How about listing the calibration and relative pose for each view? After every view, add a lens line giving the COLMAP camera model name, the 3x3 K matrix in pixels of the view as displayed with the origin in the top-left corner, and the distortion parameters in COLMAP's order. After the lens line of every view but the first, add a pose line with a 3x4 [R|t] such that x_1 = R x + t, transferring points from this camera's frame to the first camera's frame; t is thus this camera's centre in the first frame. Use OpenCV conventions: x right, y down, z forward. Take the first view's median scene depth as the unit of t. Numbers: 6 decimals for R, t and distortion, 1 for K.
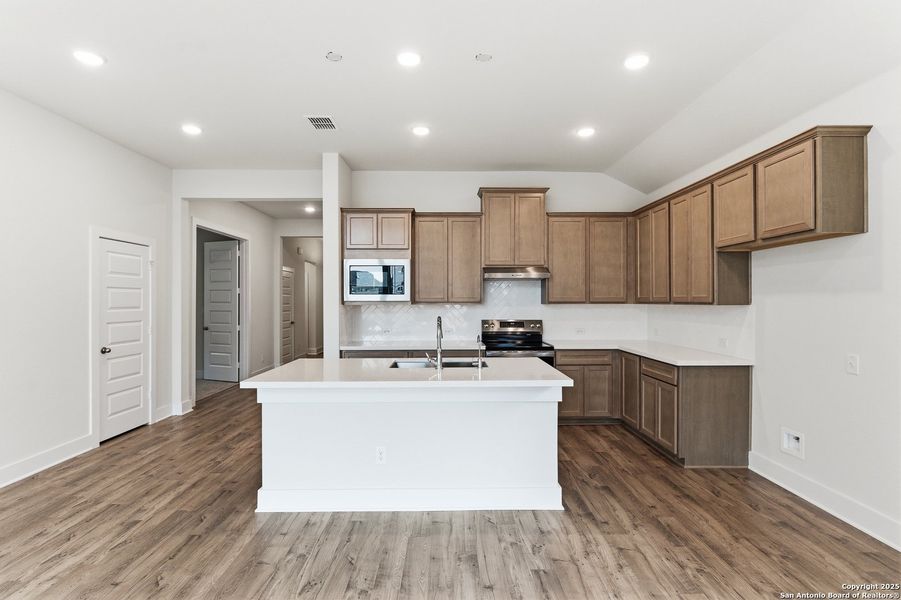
lens RADIAL K [[427.1, 0, 452.5], [0, 427.1, 299.0], [0, 0, 1]] dist [-0.003475, 0.001996]
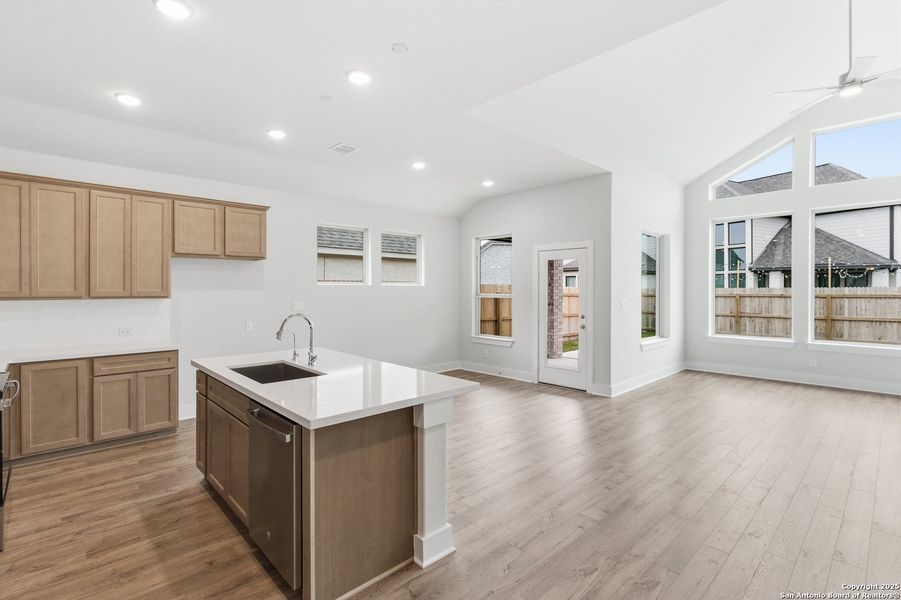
lens RADIAL K [[427.1, 0, 444.0], [0, 427.1, 291.0], [0, 0, 1]] dist [-0.003475, 0.001996]
pose [[-0.669756, 0.000673, 0.742581, -0.767544], [-0.001855, 0.999995, -0.002579, -0.005001], [-0.742579, -0.003105, -0.669752, 1.131563]]
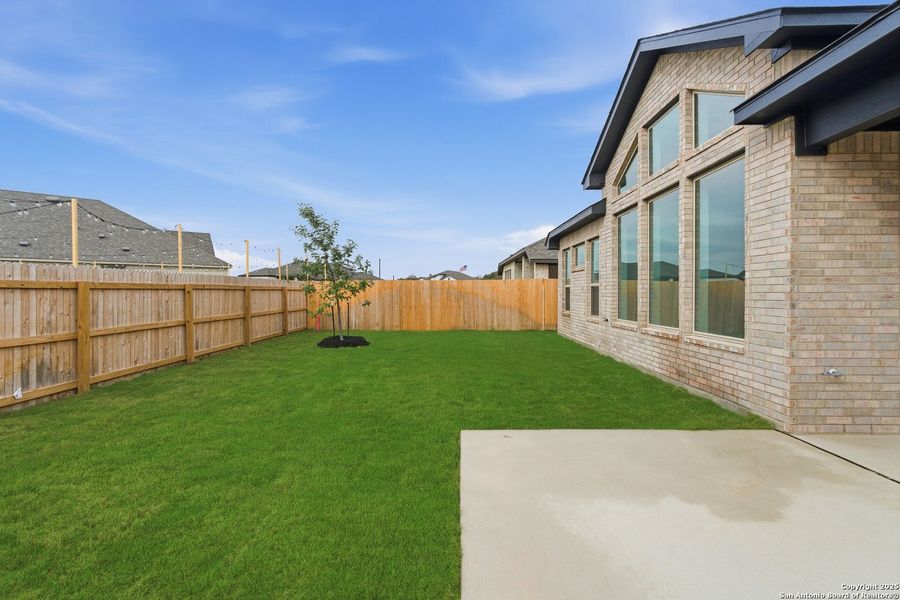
lens RADIAL K [[426.6, 0, 443.9], [0, 426.6, 295.2], [0, 0, 1]] dist [-0.003475, 0.001996]
pose [[-0.048691, 0.007744, -0.998784, 1.039219], [0.006336, 0.999952, 0.007444, 0.048637], [0.998794, -0.005966, -0.048738, -1.869657]]
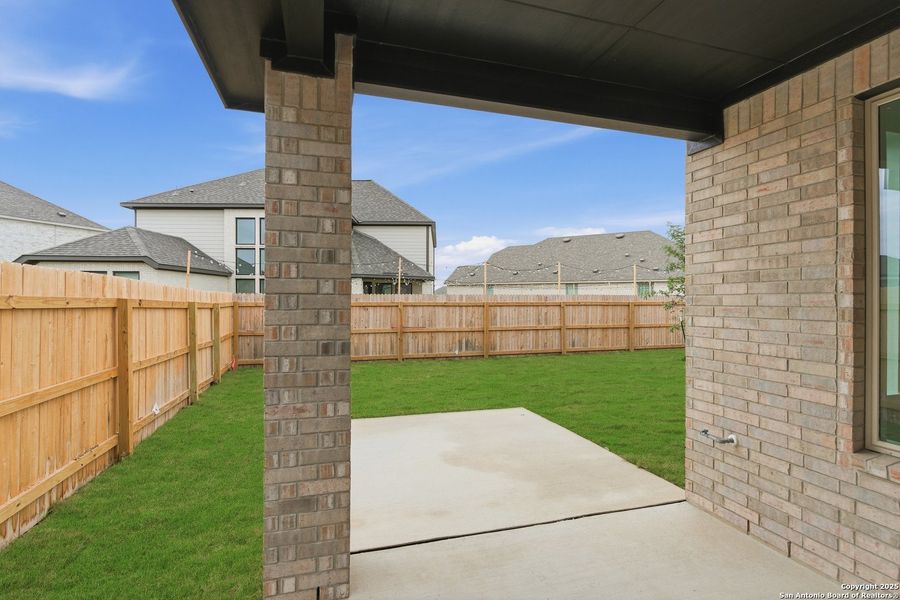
lens RADIAL K [[426.6, 0, 446.2], [0, 426.6, 302.1], [0, 0, 1]] dist [-0.003475, 0.001996]
pose [[-0.965942, -0.000146, -0.258760, 0.664295], [0.000671, 0.999995, -0.003069, 0.013761], [0.258759, -0.003138, -0.965937, -0.486148]]
